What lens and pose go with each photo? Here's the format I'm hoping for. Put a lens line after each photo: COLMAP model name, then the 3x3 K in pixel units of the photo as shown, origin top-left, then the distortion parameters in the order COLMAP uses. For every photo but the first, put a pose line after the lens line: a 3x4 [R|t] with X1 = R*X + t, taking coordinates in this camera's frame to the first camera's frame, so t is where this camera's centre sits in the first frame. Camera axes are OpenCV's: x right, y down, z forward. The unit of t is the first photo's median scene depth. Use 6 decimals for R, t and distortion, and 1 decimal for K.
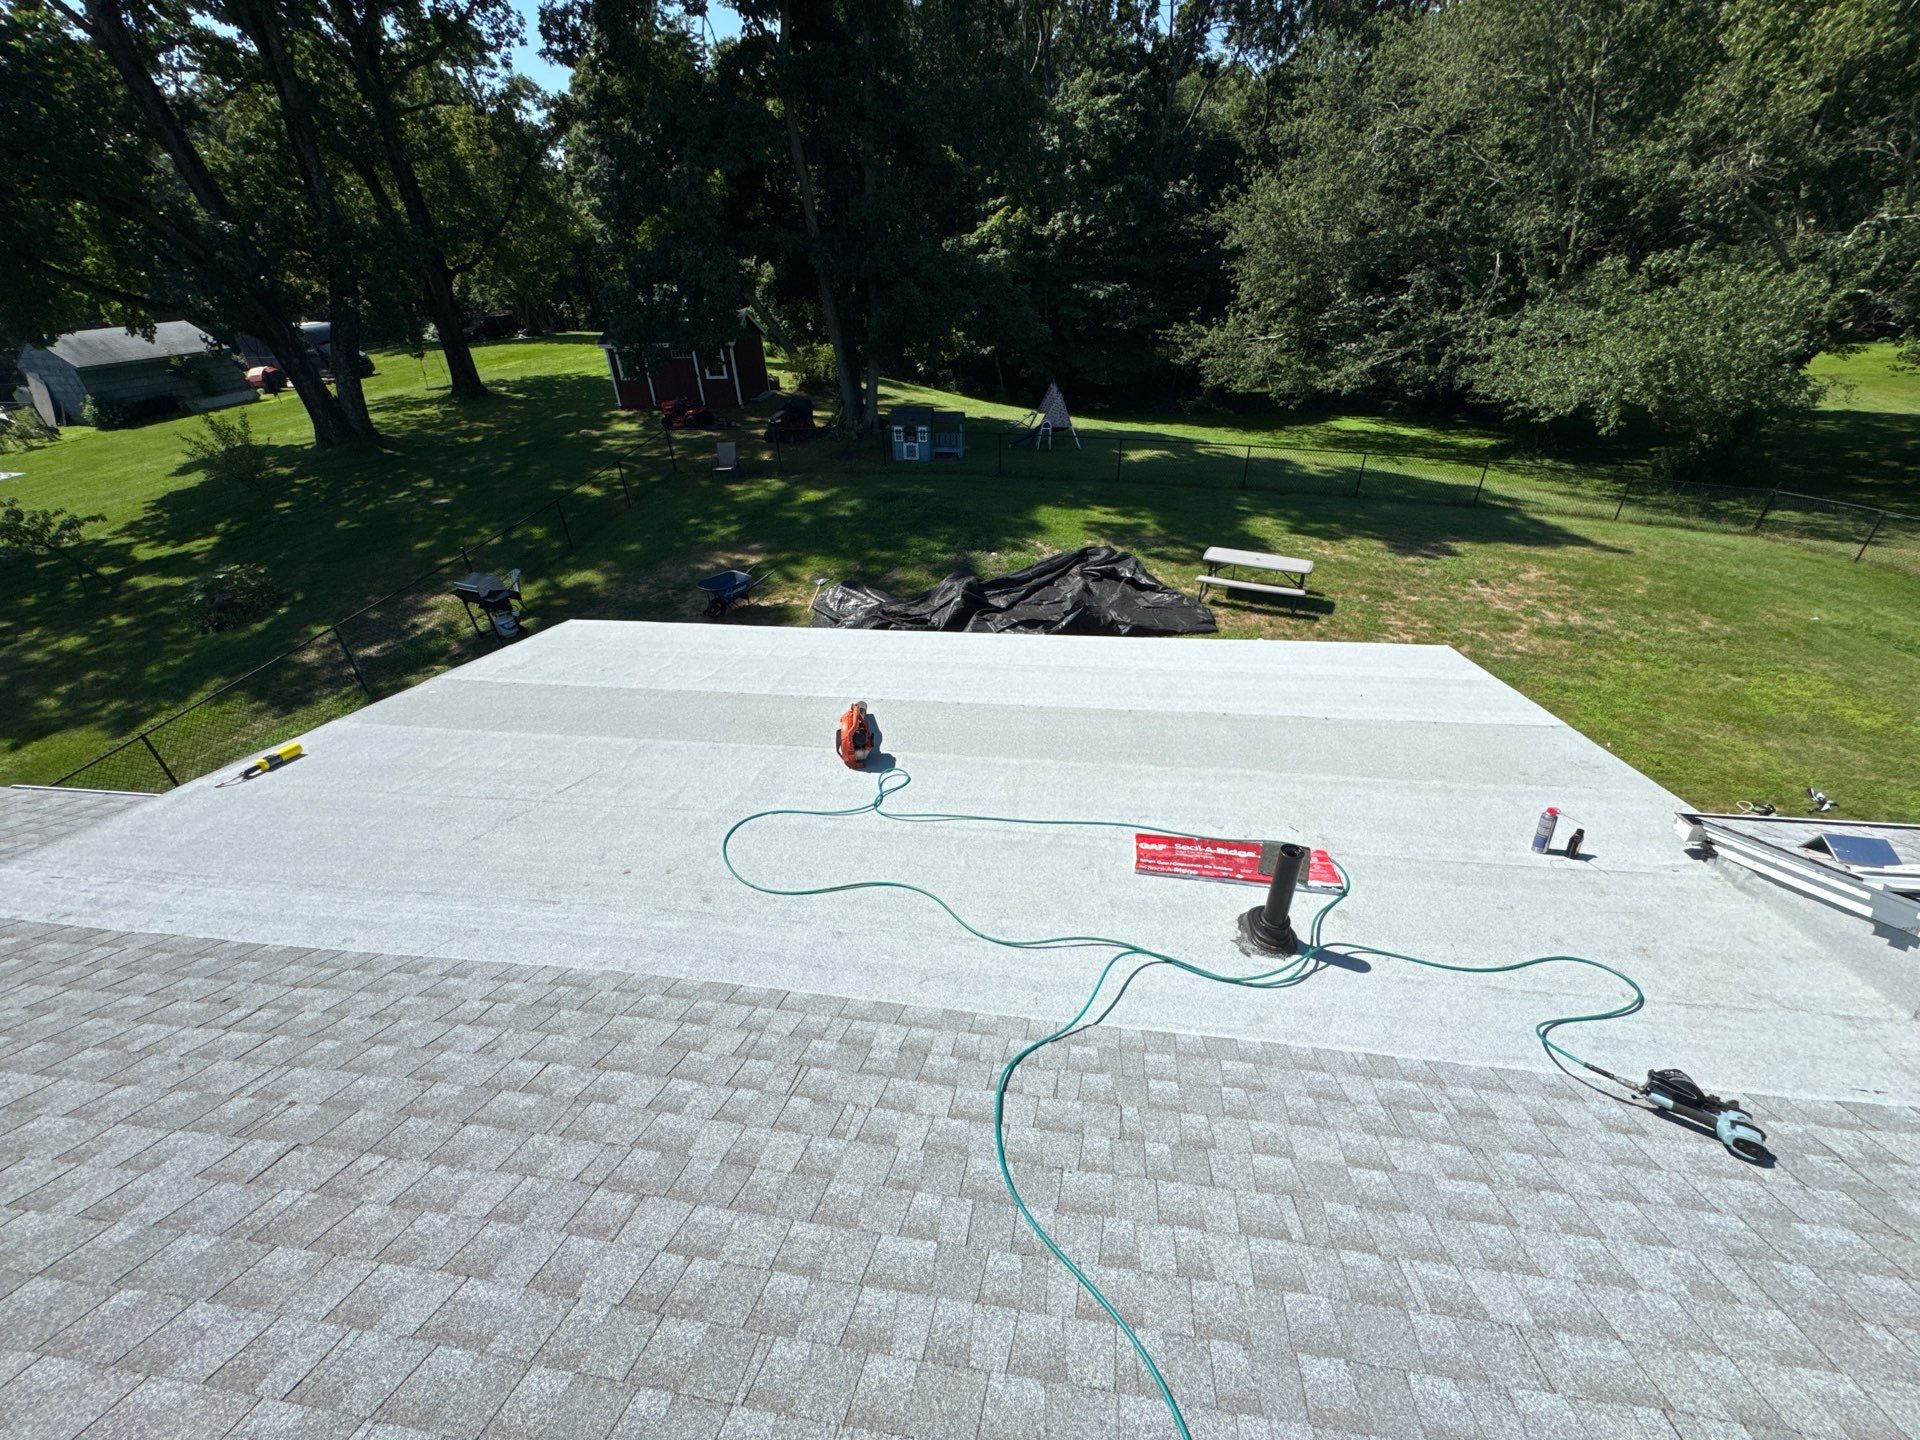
lens RADIAL K [[792.5, 0, 960.0], [0, 792.5, 720.0], [0, 0, 1]] dist [0.001986, -0.000322]
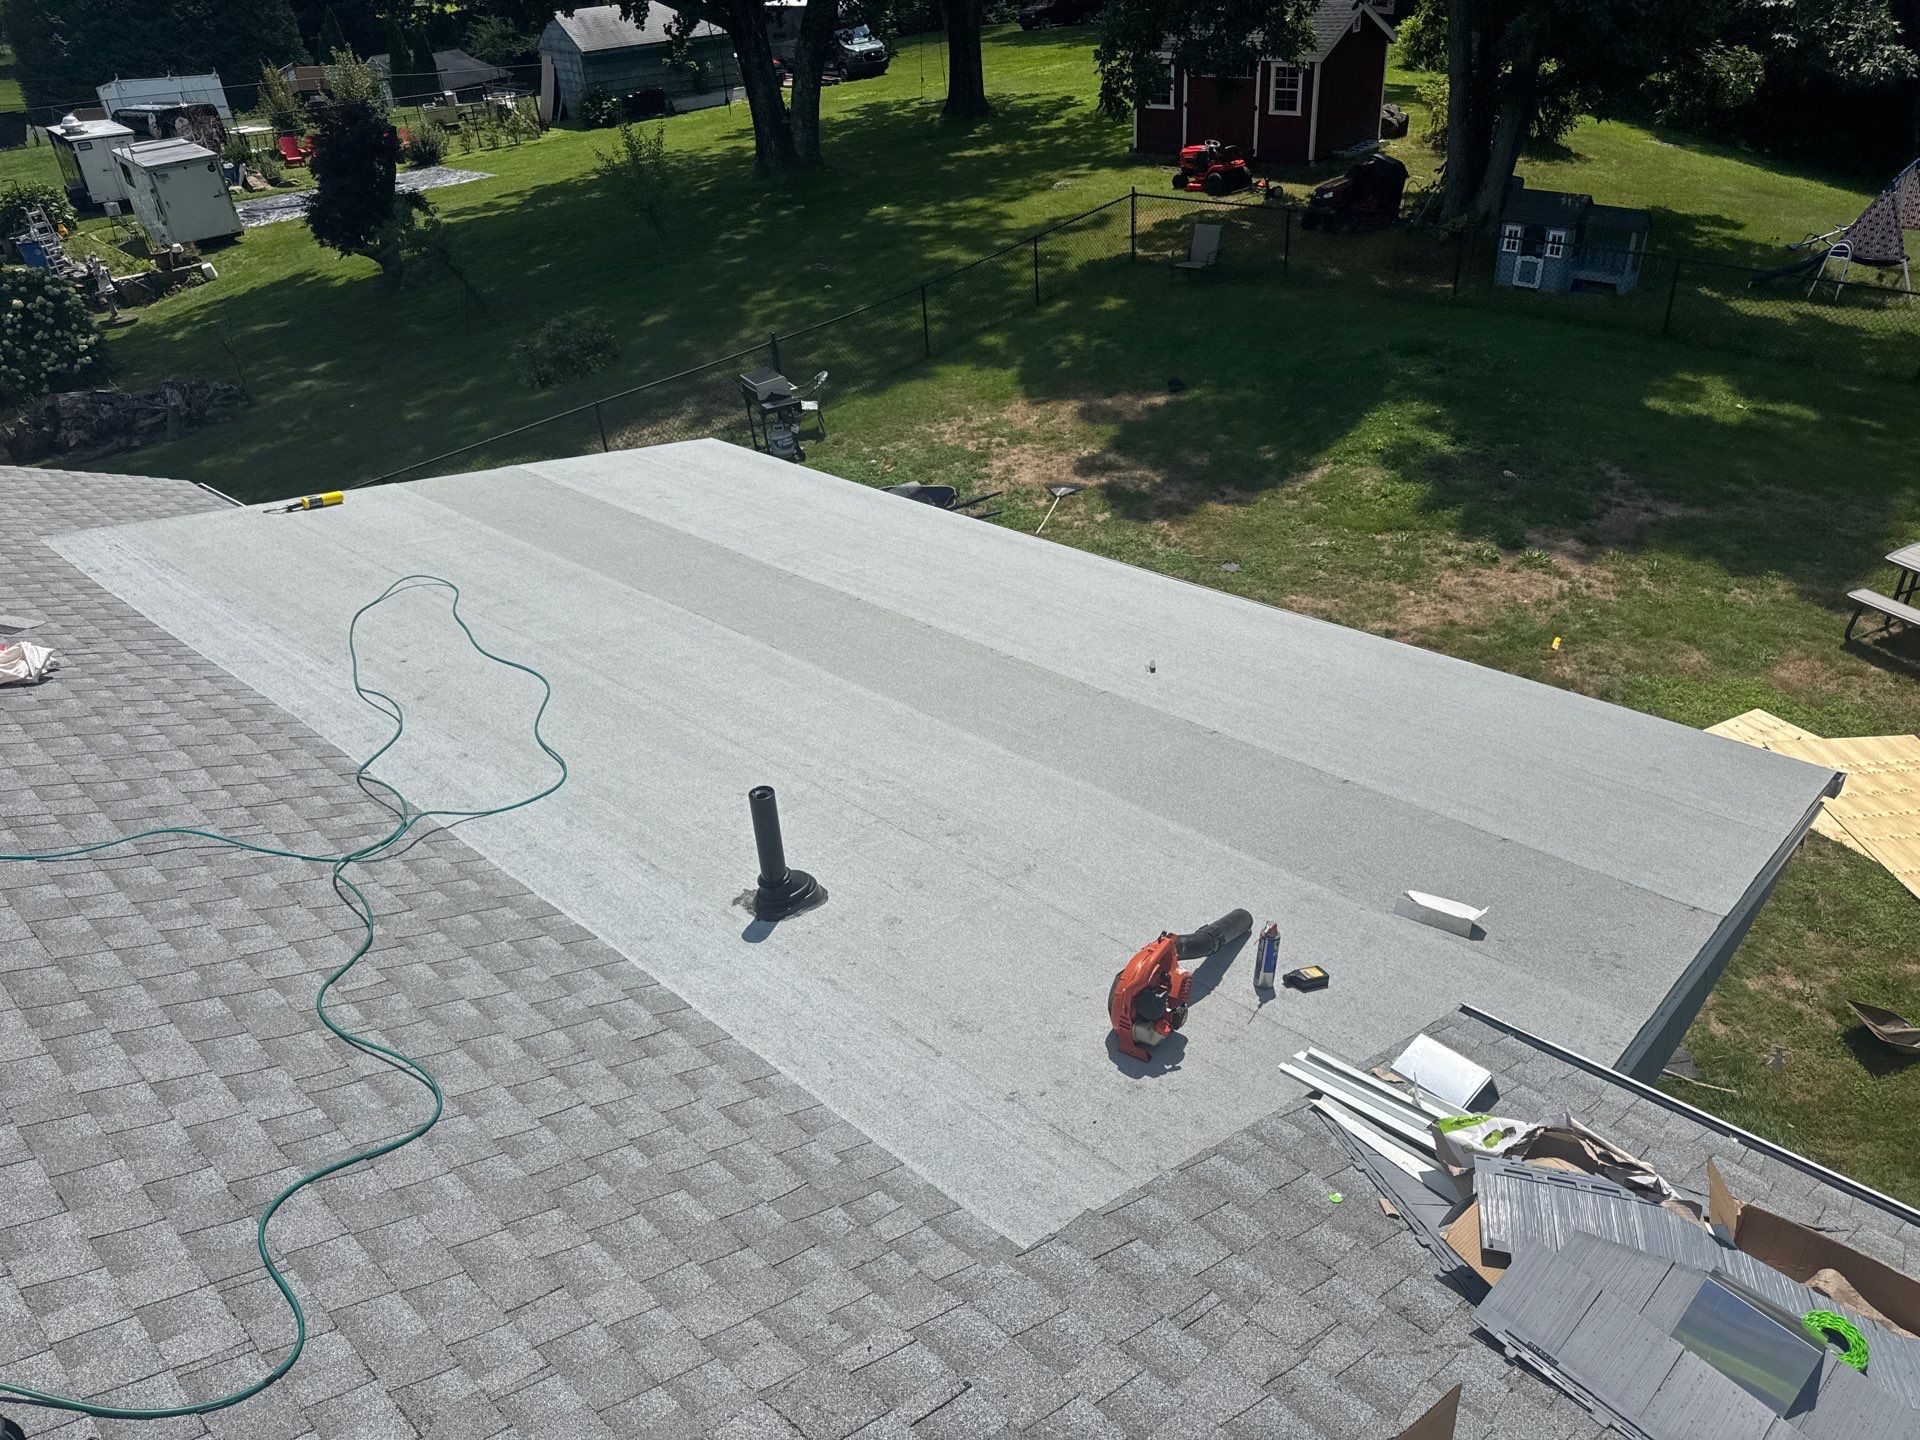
lens RADIAL K [[1324.1, 0, 943.1], [0, 1324.1, 717.3], [0, 0, 1]] dist [0.025398, -0.021530]
pose [[0.830560, 0.284632, -0.478702, 0.782873], [-0.270266, 0.957534, 0.100423, -0.081851], [0.486957, 0.045970, 0.872215, -0.146845]]
